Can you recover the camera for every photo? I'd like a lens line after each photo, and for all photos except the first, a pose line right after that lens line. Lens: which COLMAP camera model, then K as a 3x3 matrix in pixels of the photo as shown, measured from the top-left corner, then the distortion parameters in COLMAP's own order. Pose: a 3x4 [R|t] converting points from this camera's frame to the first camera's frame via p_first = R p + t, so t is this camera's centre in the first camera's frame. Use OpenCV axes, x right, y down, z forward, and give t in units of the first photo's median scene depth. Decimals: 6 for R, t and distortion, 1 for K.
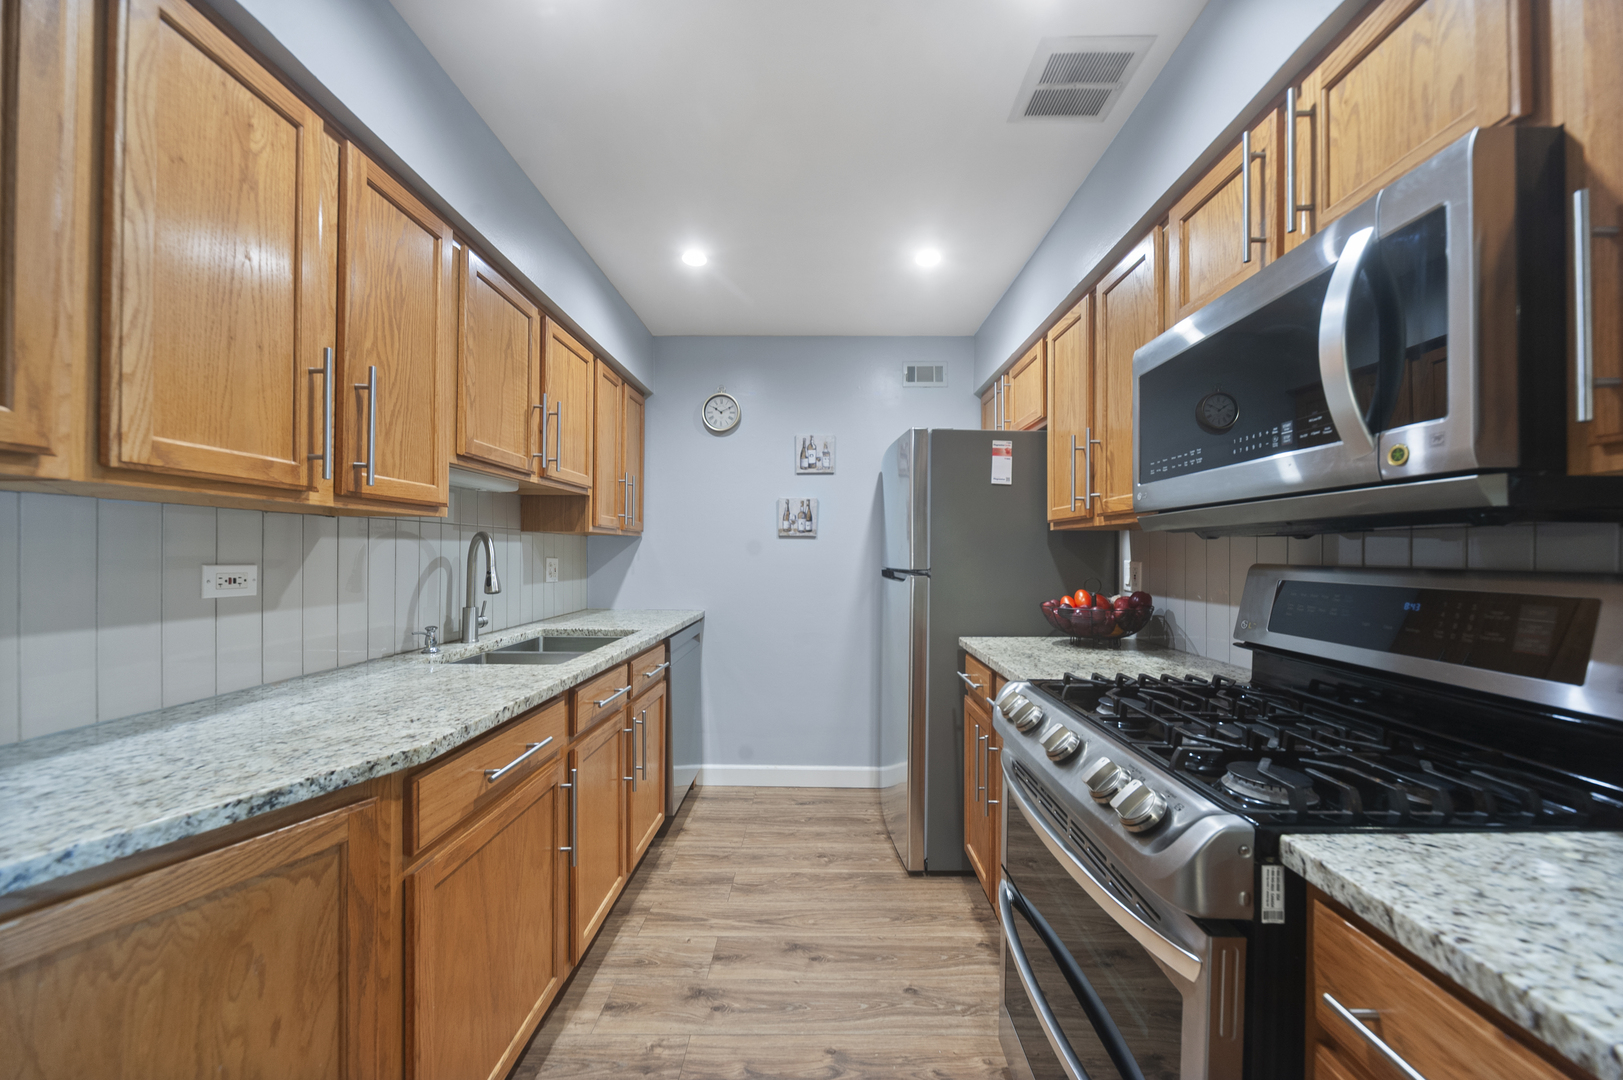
lens RADIAL K [[579.2, 0, 815.8], [0, 579.2, 546.0], [0, 0, 1]] dist [0.002482, 0.000025]
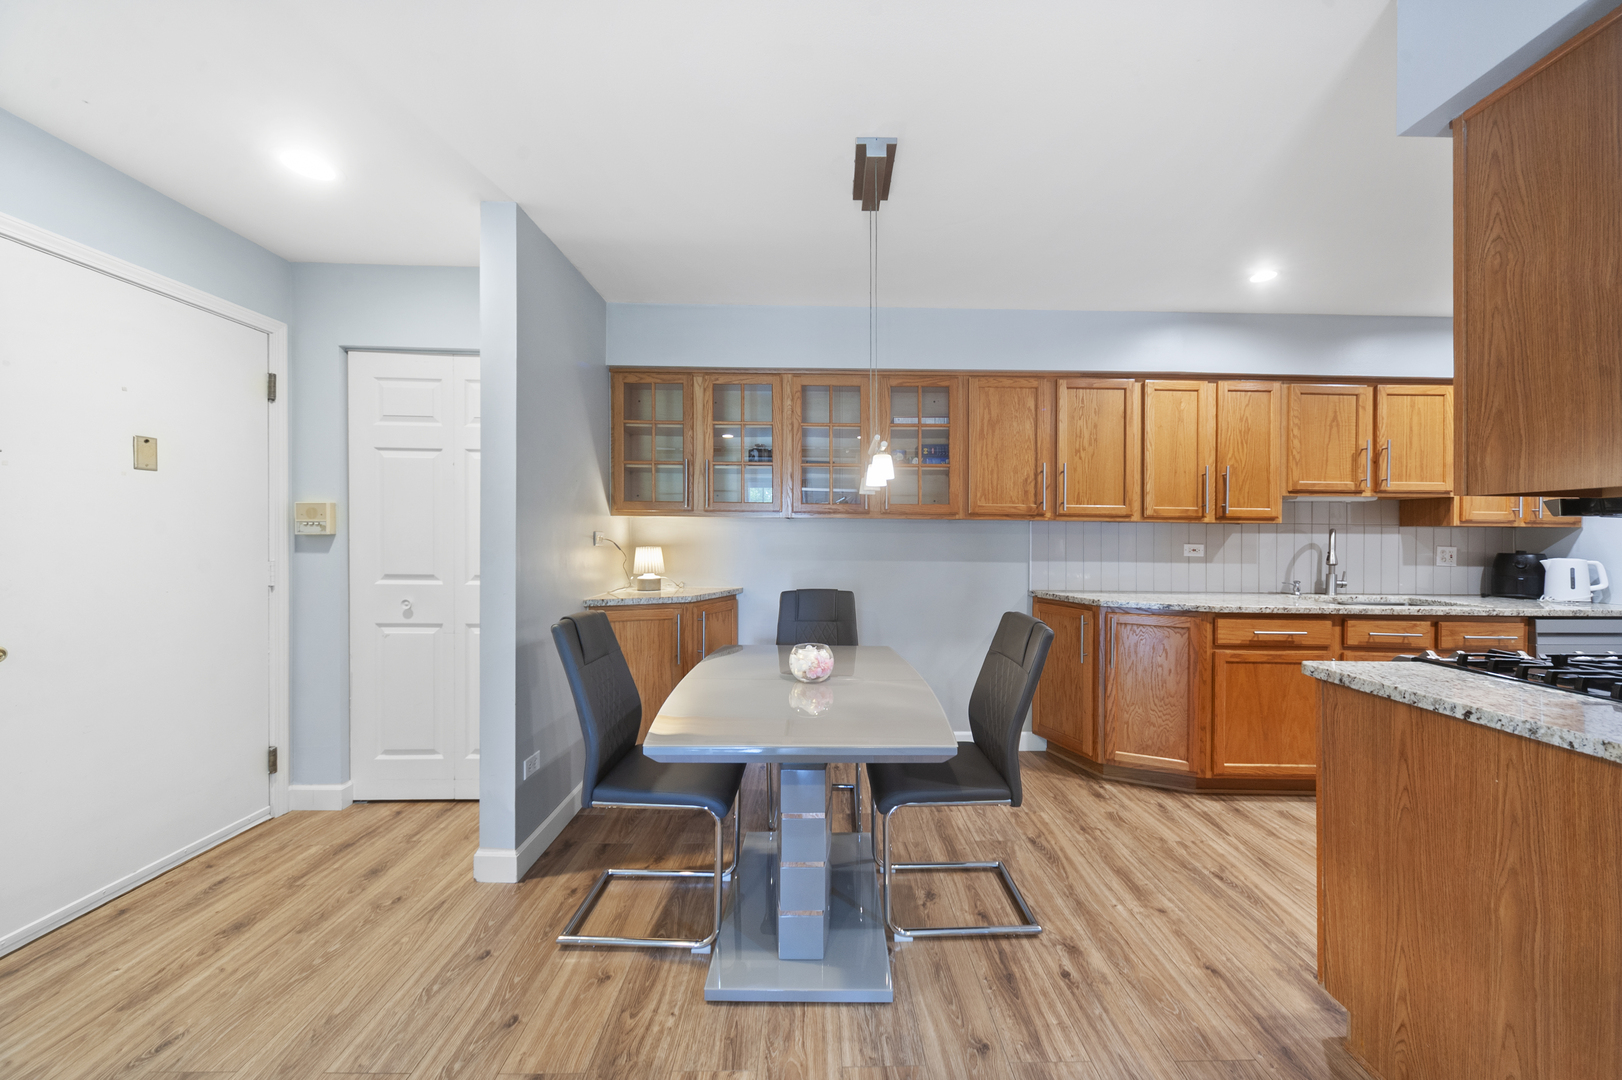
lens RADIAL K [[565.9, 0, 818.2], [0, 565.9, 541.8], [0, 0, 1]] dist [0.000972, -0.000001]
pose [[0.009049, 0.007802, -0.999929, 0.982448], [0.000825, 0.999969, 0.007809, -0.000345], [0.999959, -0.000895, 0.009042, -0.467058]]
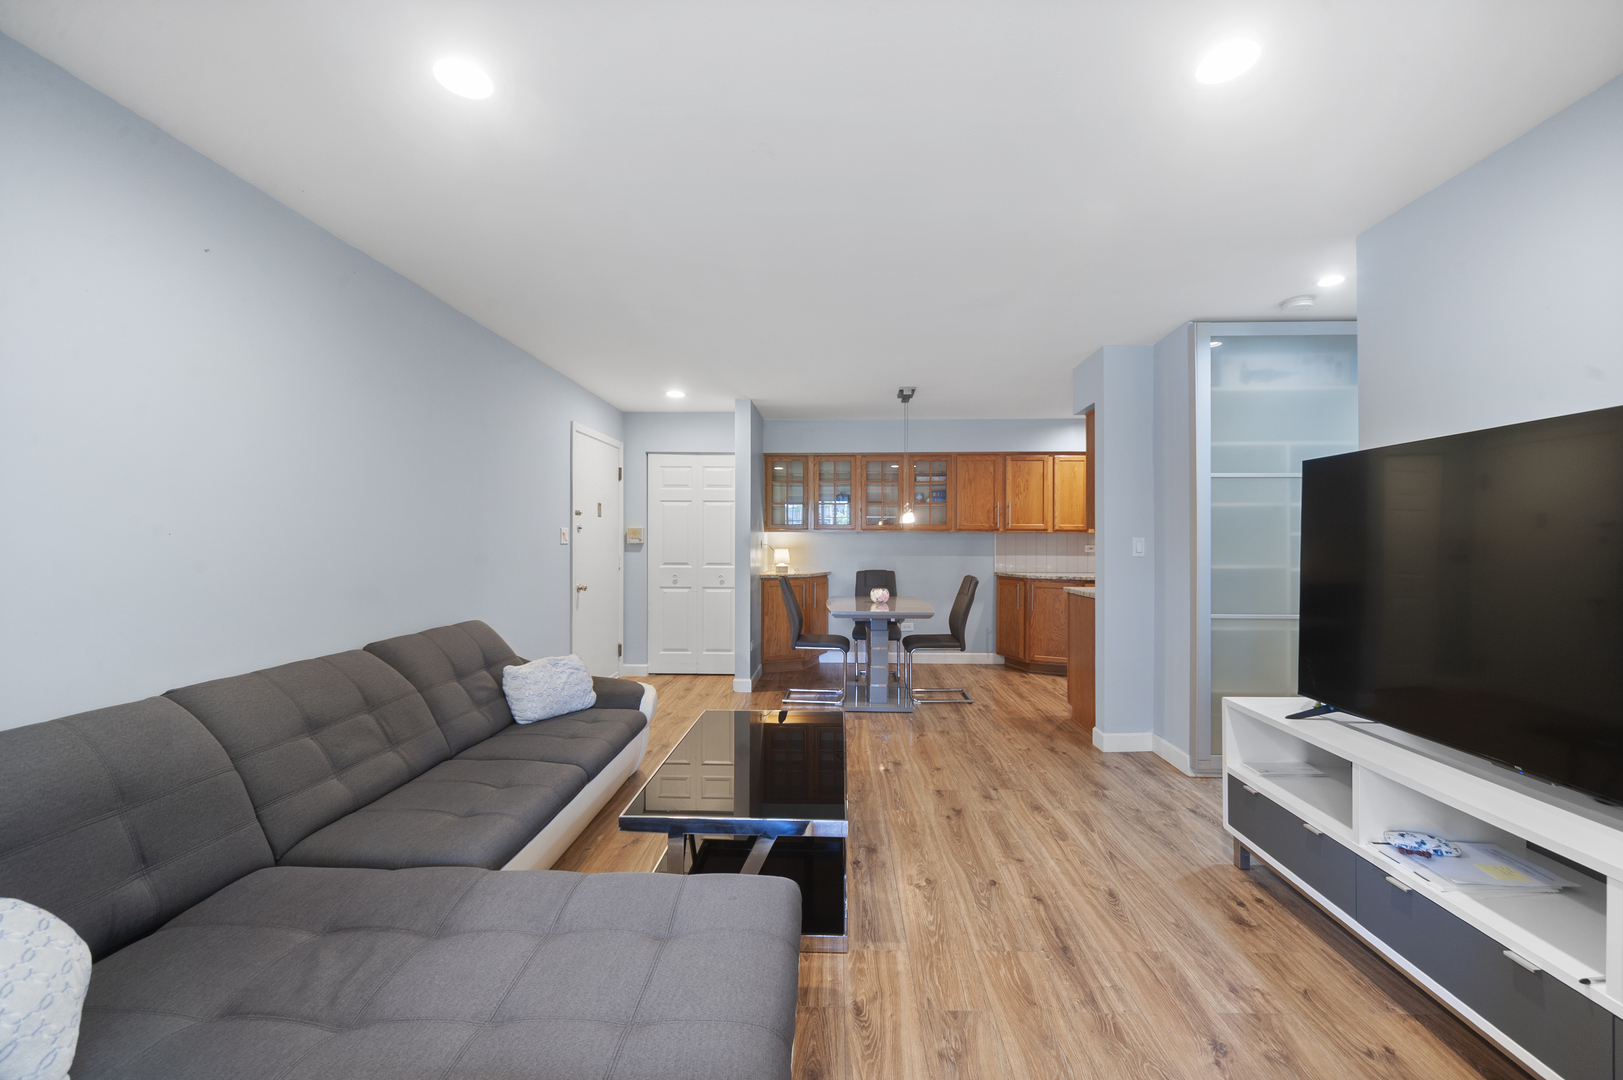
lens RADIAL K [[588.7, 0, 806.0], [0, 588.7, 571.6], [0, 0, 1]] dist [0.000870, 0.000000]
pose [[-0.052990, 0.051689, -0.997256, 2.375773], [0.008332, 0.998648, 0.051318, -0.010152], [0.998560, -0.005589, -0.053349, -0.636849]]
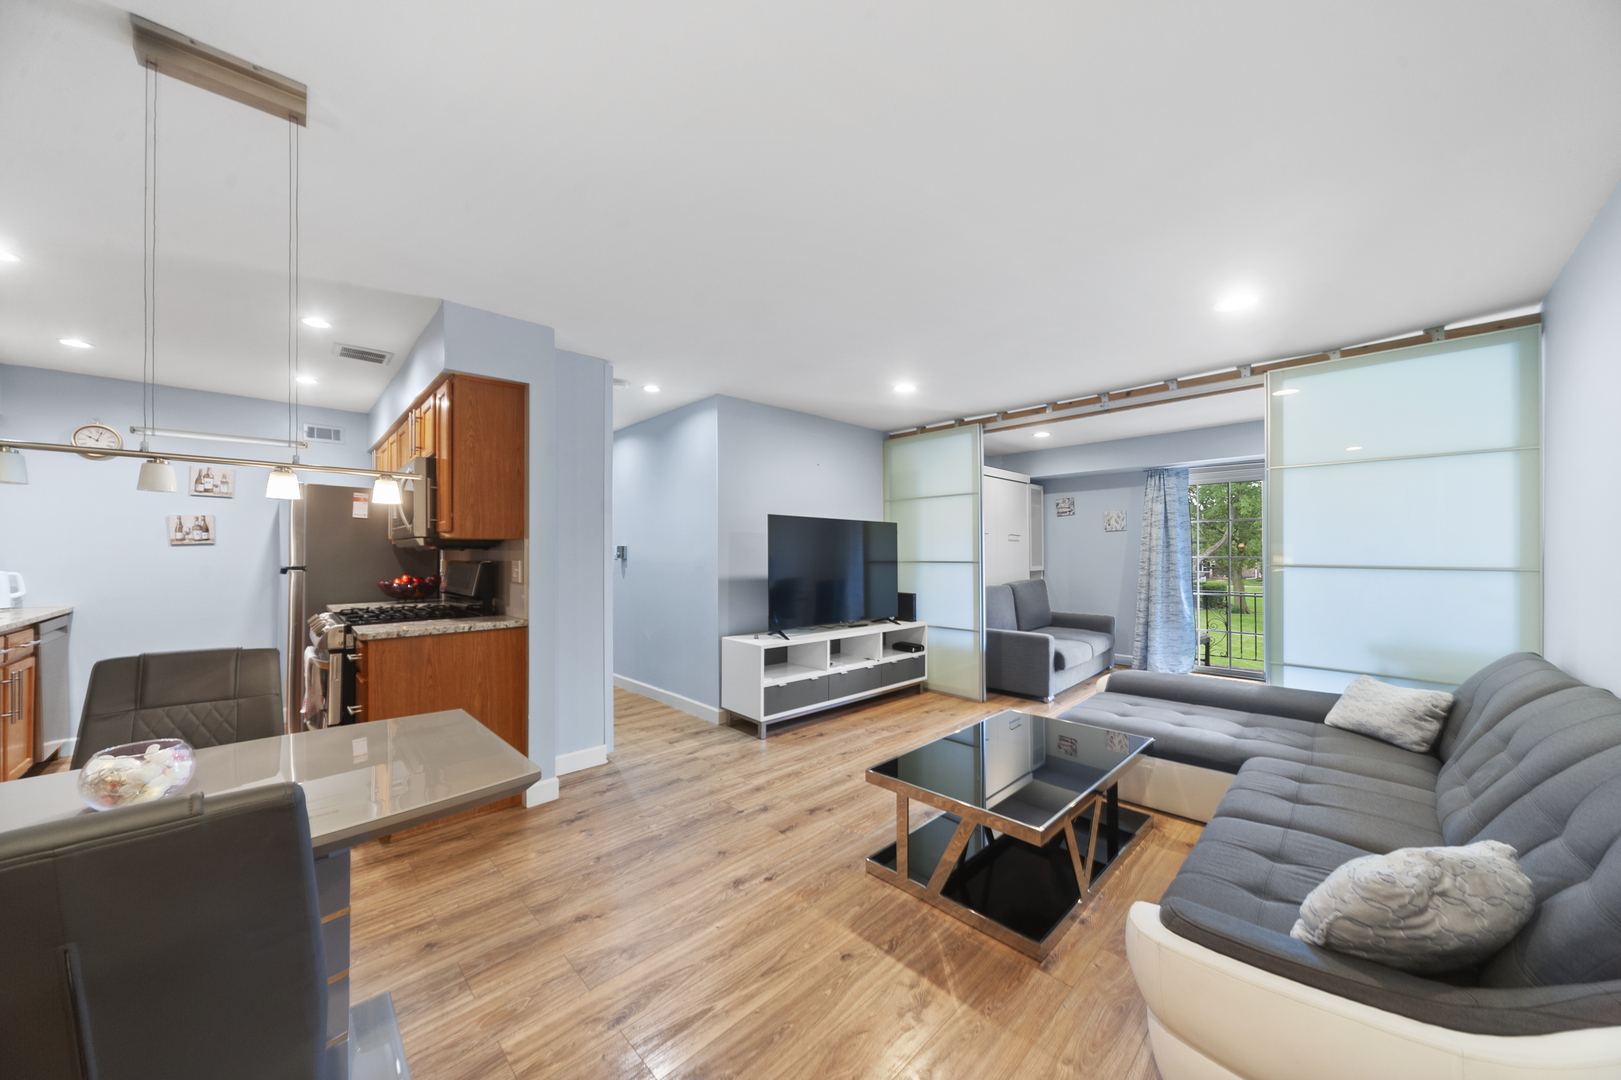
lens RADIAL K [[565.6, 0, 825.9], [0, 565.6, 553.1], [0, 0, 1]] dist [0.000972, -0.000001]
pose [[0.707439, 0.000594, 0.706774, 0.112954], [-0.006397, 0.999964, 0.005563, -0.017908], [-0.706745, -0.008457, 0.707418, -1.341977]]
